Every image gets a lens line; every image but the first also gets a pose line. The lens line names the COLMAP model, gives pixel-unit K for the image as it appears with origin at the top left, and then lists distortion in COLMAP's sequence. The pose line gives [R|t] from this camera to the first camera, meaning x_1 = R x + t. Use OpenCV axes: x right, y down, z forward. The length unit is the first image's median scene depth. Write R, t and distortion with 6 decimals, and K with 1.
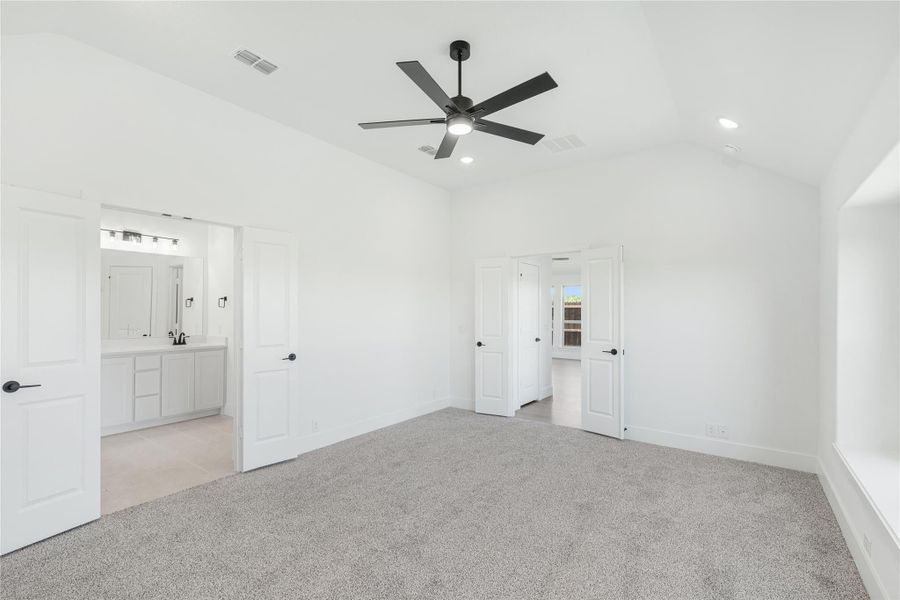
lens RADIAL K [[401.9, 0, 450.0], [0, 401.9, 300.0], [0, 0, 1]] dist [-0.001790, -0.000178]
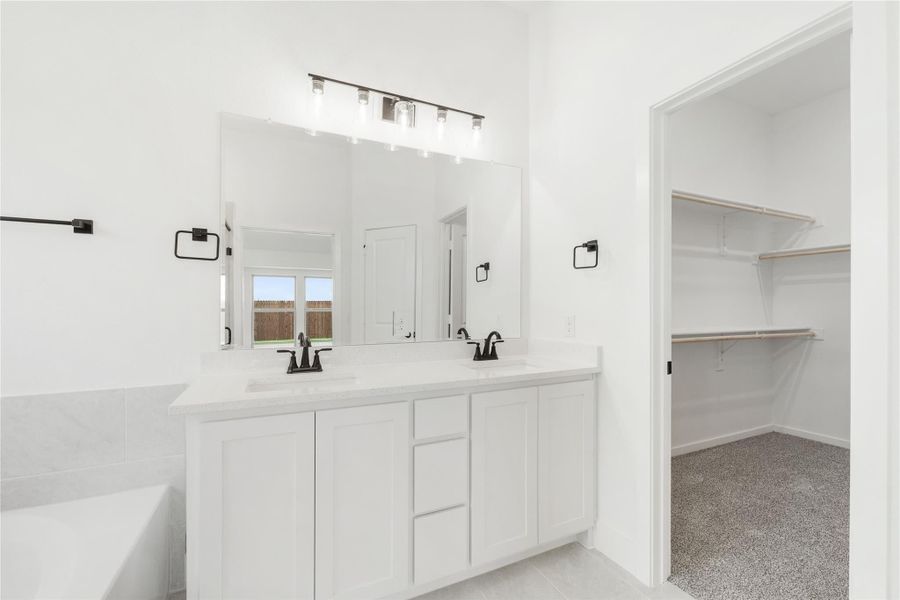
lens RADIAL K [[401.9, 0, 450.0], [0, 401.9, 300.0], [0, 0, 1]] dist [-0.001790, -0.000178]
pose [[0.875619, -0.006258, -0.482963, -0.499495], [0.005496, 0.999980, -0.002993, 0.049078], [0.482972, -0.000034, 0.875636, 0.603902]]
